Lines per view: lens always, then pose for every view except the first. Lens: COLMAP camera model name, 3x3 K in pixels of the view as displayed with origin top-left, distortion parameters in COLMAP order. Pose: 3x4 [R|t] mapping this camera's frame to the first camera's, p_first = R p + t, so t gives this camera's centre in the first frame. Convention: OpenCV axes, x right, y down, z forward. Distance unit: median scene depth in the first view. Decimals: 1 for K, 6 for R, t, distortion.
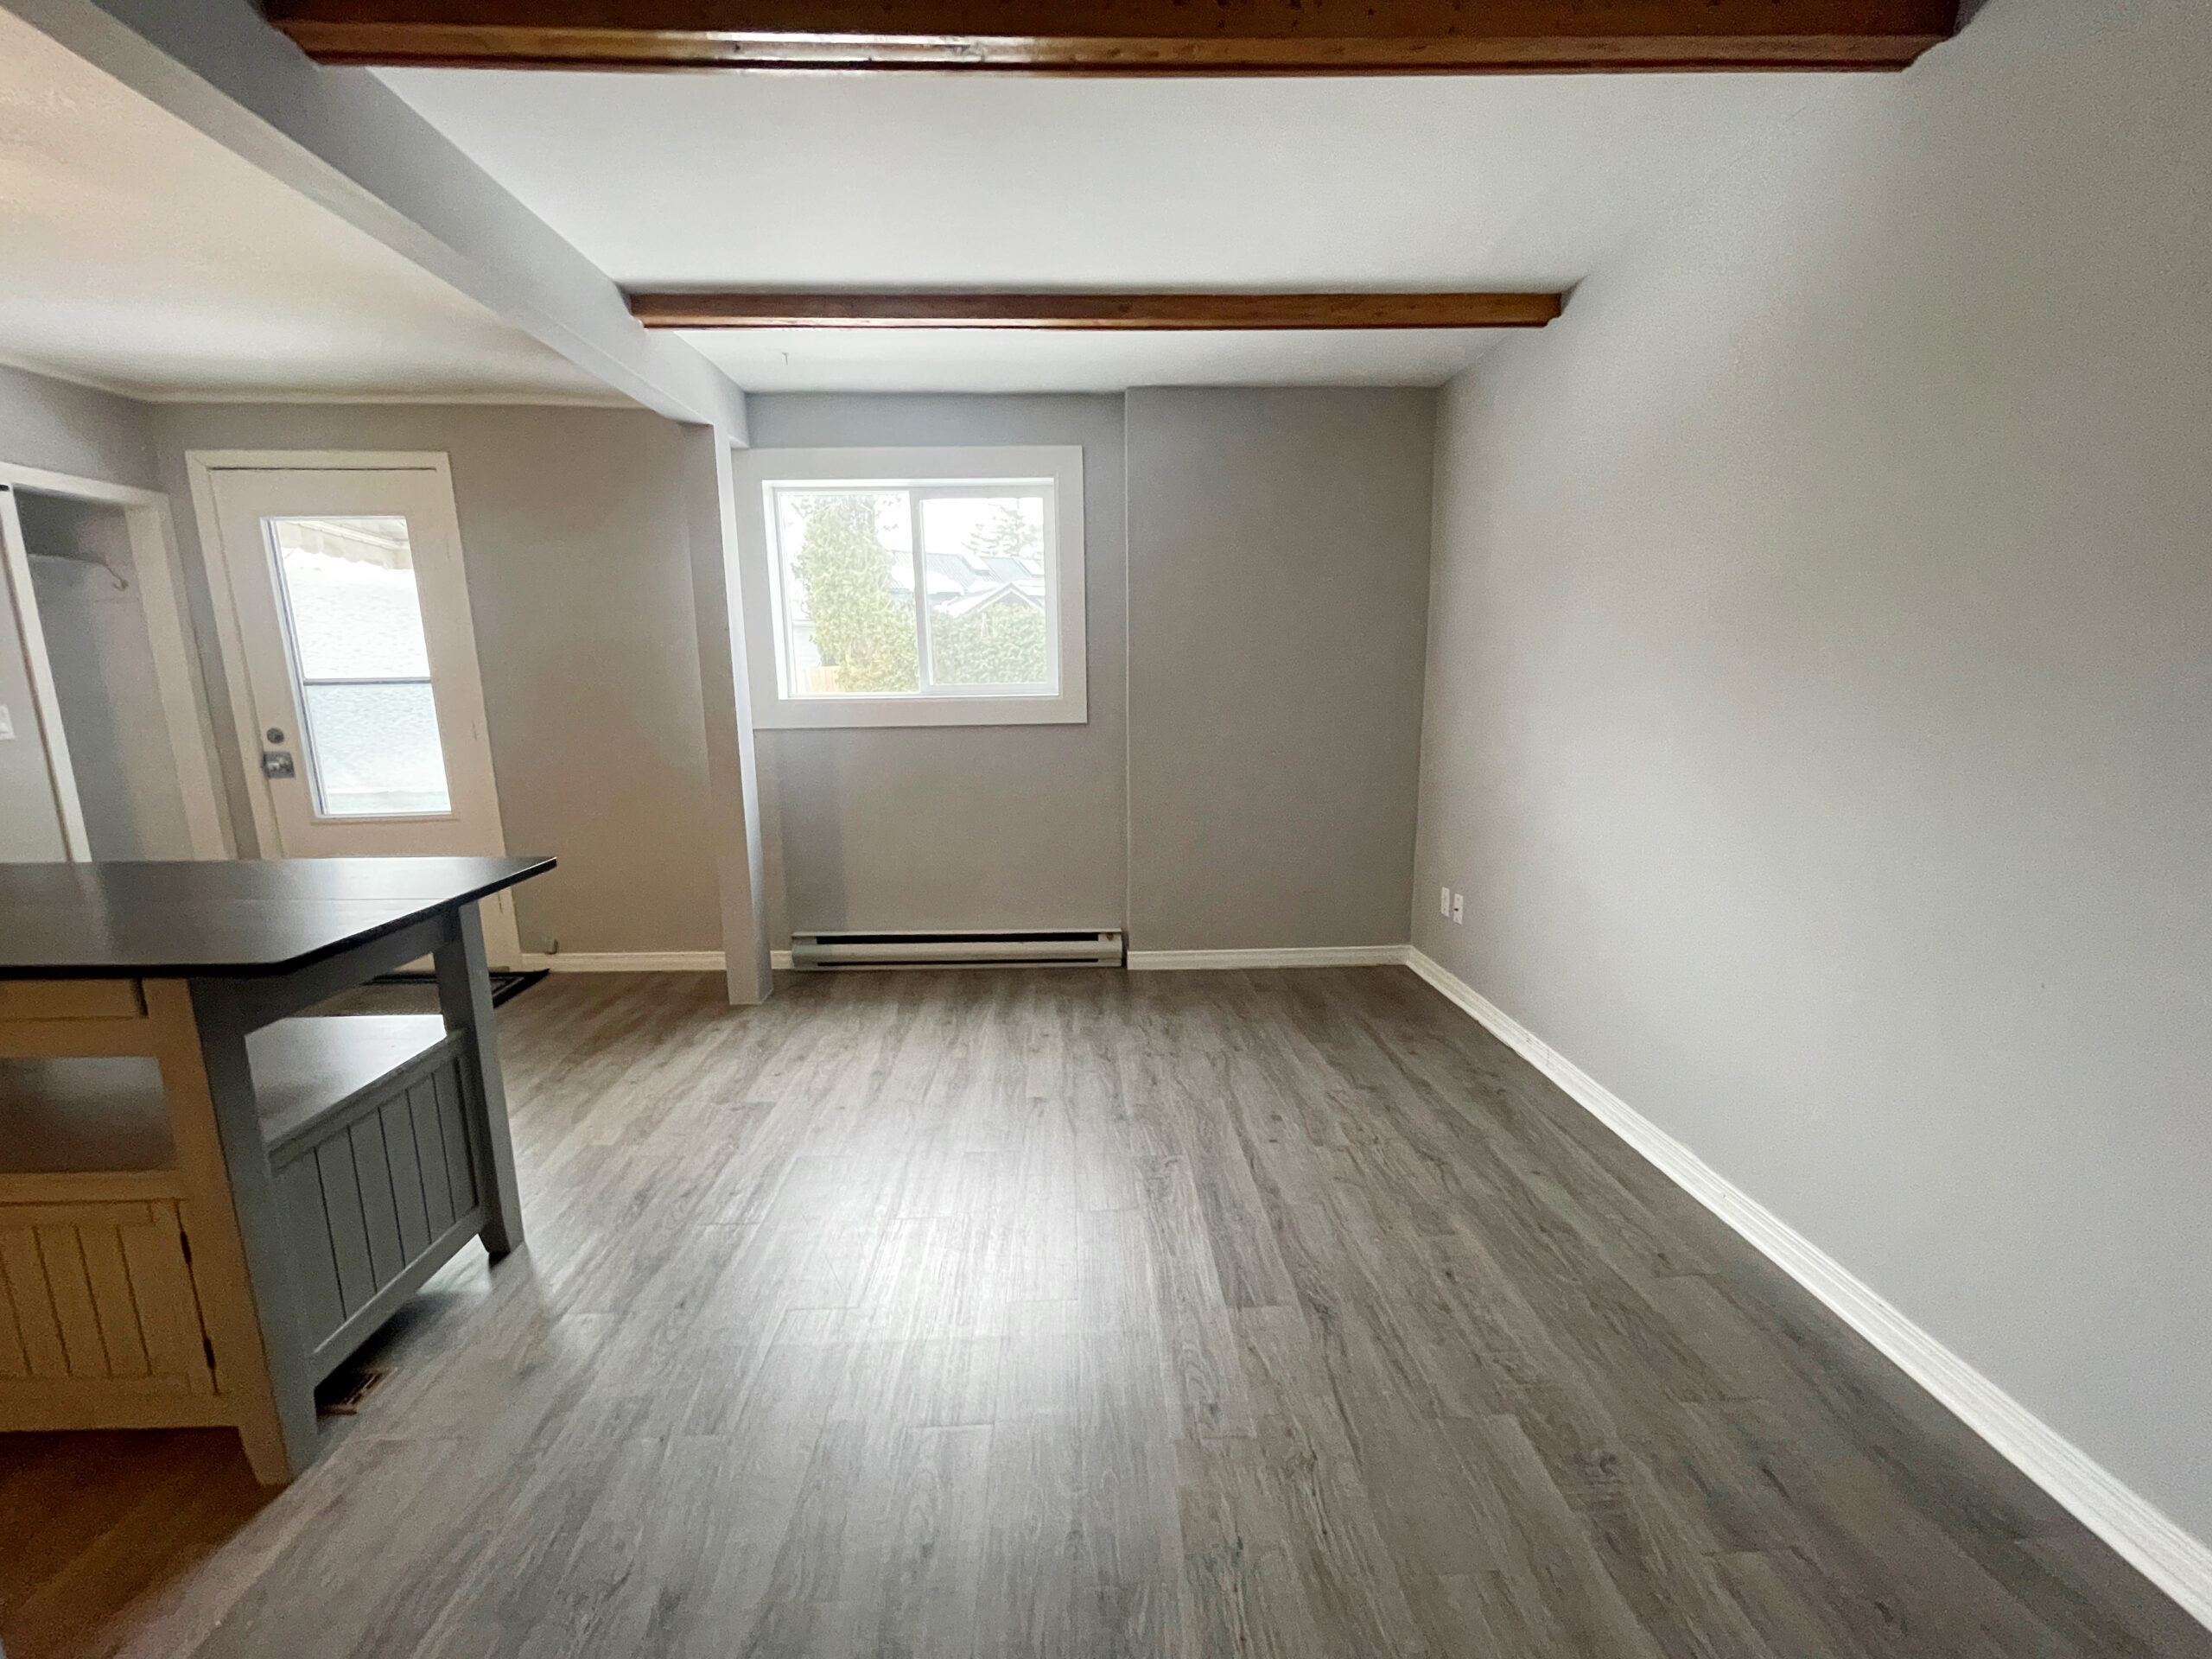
lens RADIAL K [[890.2, 0, 1101.2], [0, 890.2, 831.5], [0, 0, 1]] dist [-0.000112, 0.000204]
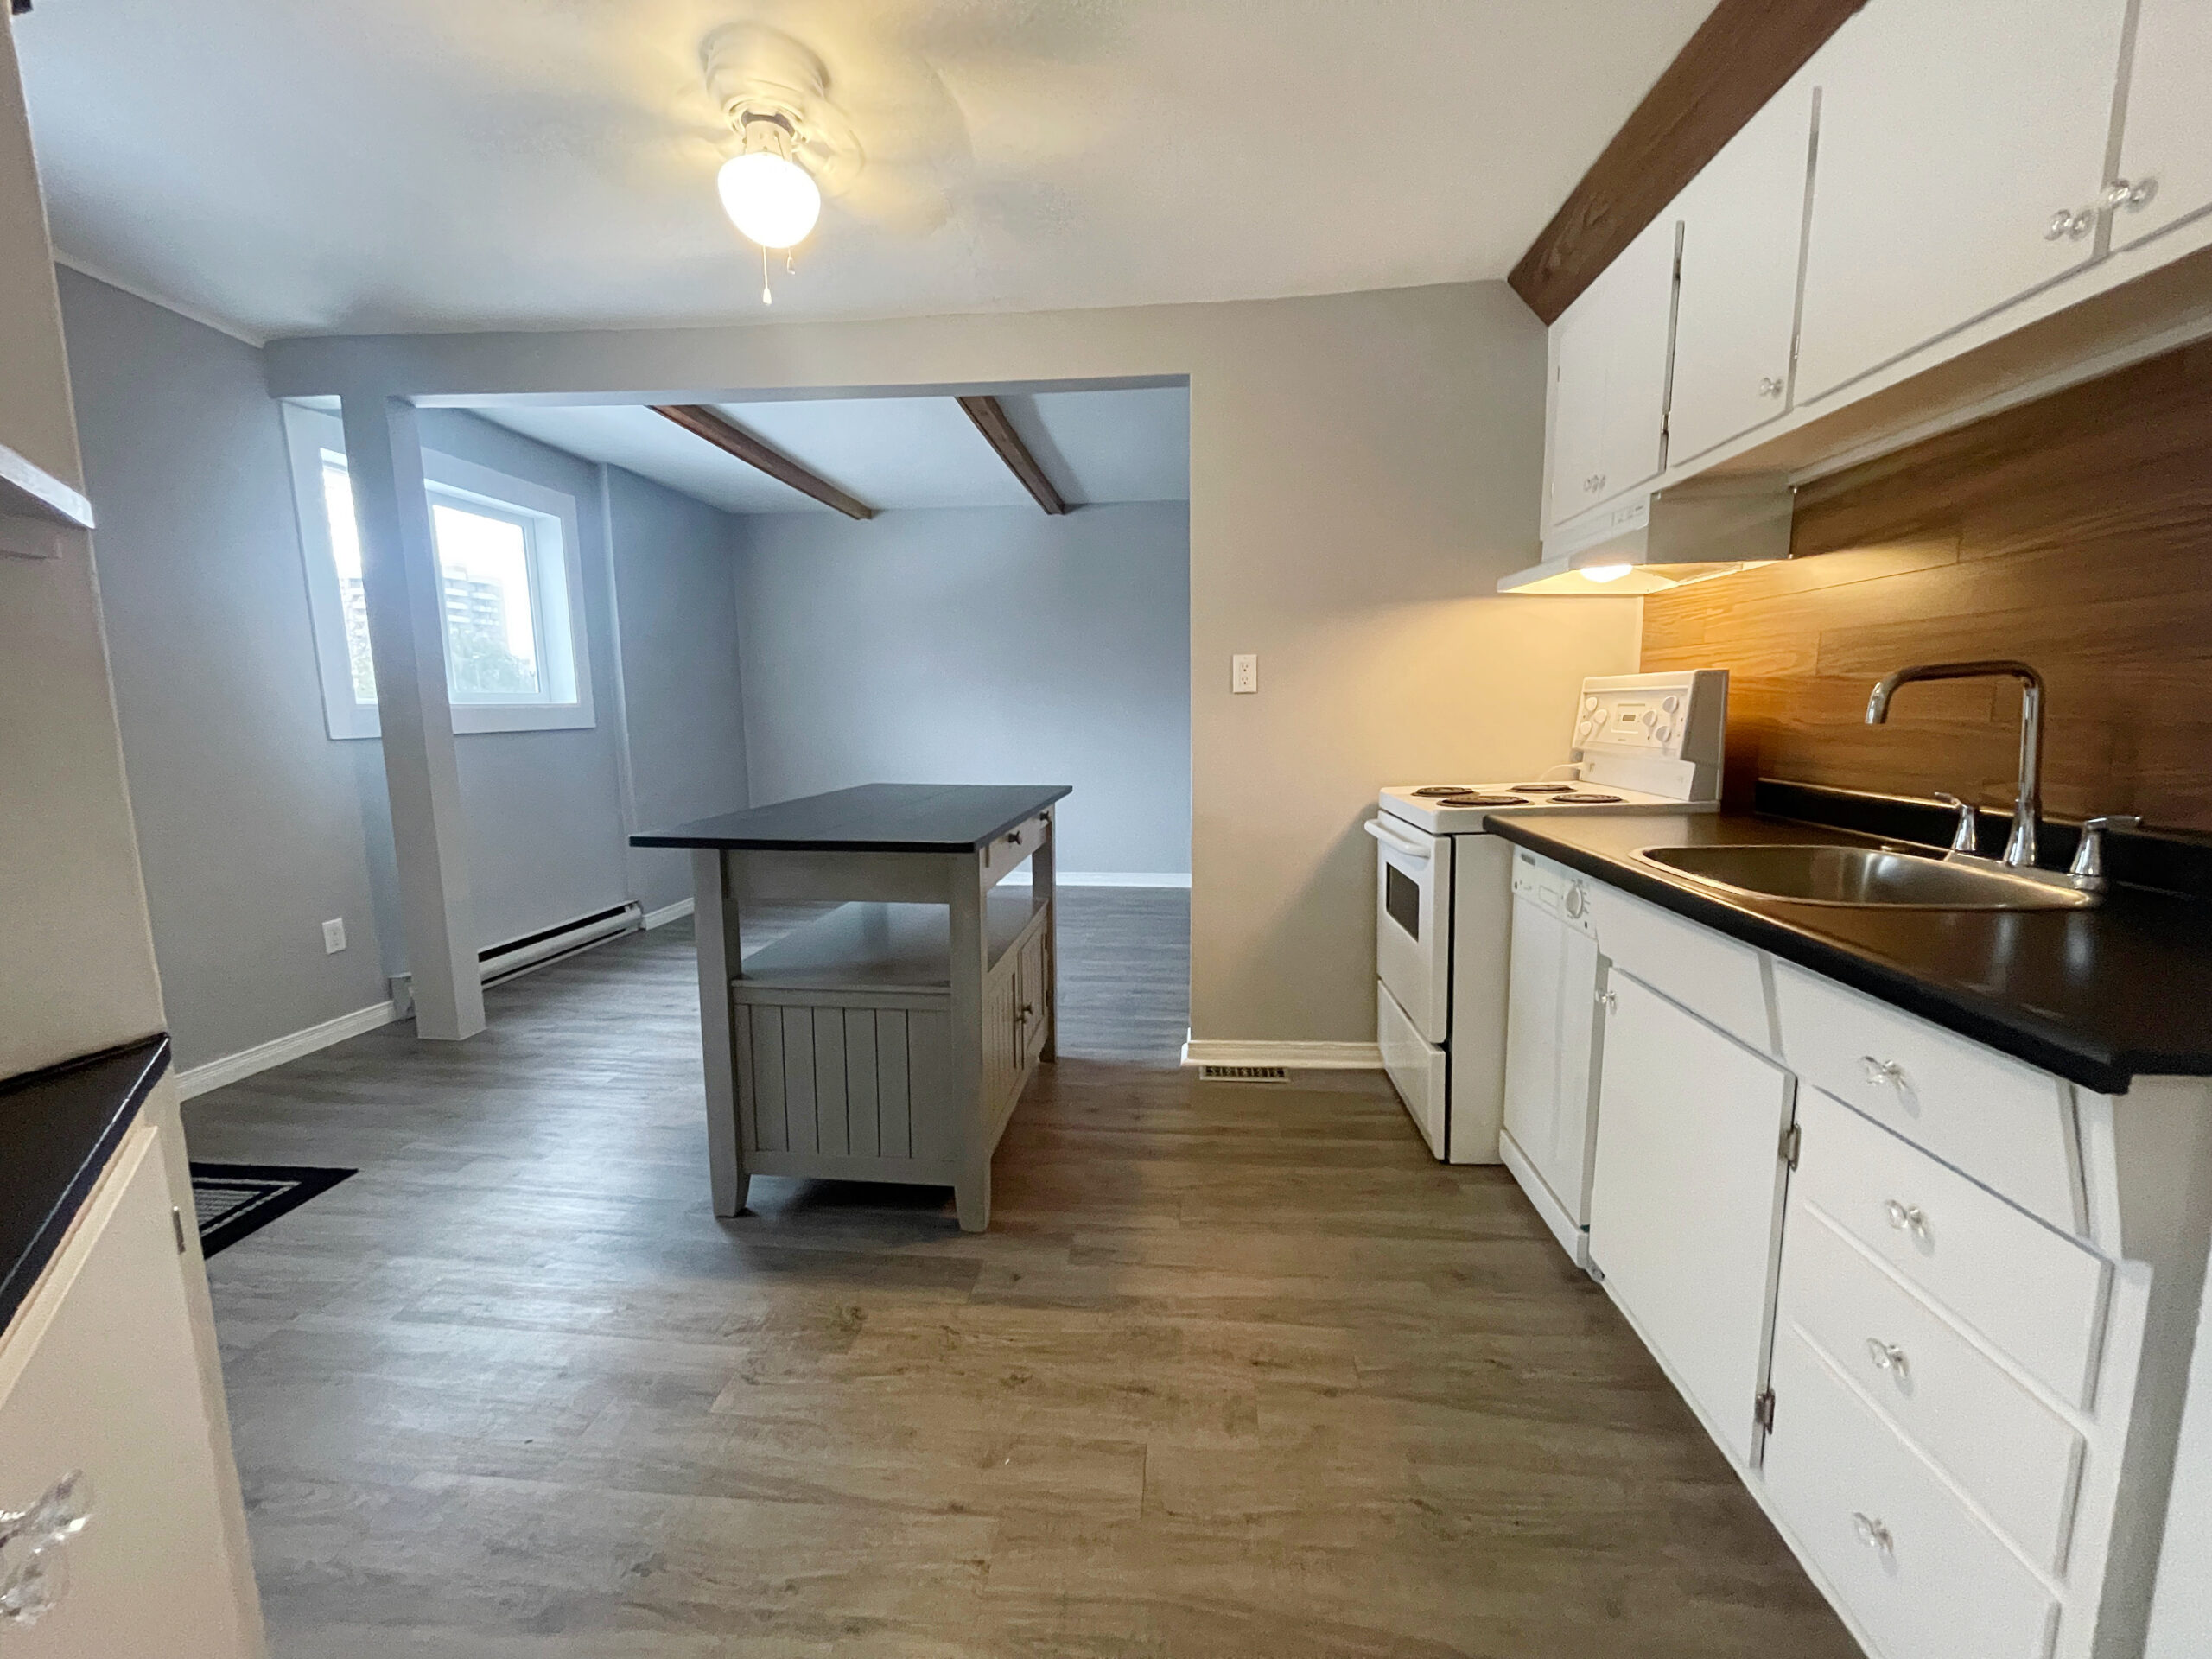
lens RADIAL K [[890.2, 0, 1104.6], [0, 890.2, 825.1], [0, 0, 1]] dist [-0.000112, 0.000204]
pose [[0.142341, -0.116399, 0.982950, -1.510013], [0.178991, 0.979717, 0.090097, 0.025182], [-0.973499, 0.163115, 0.160288, 0.254627]]
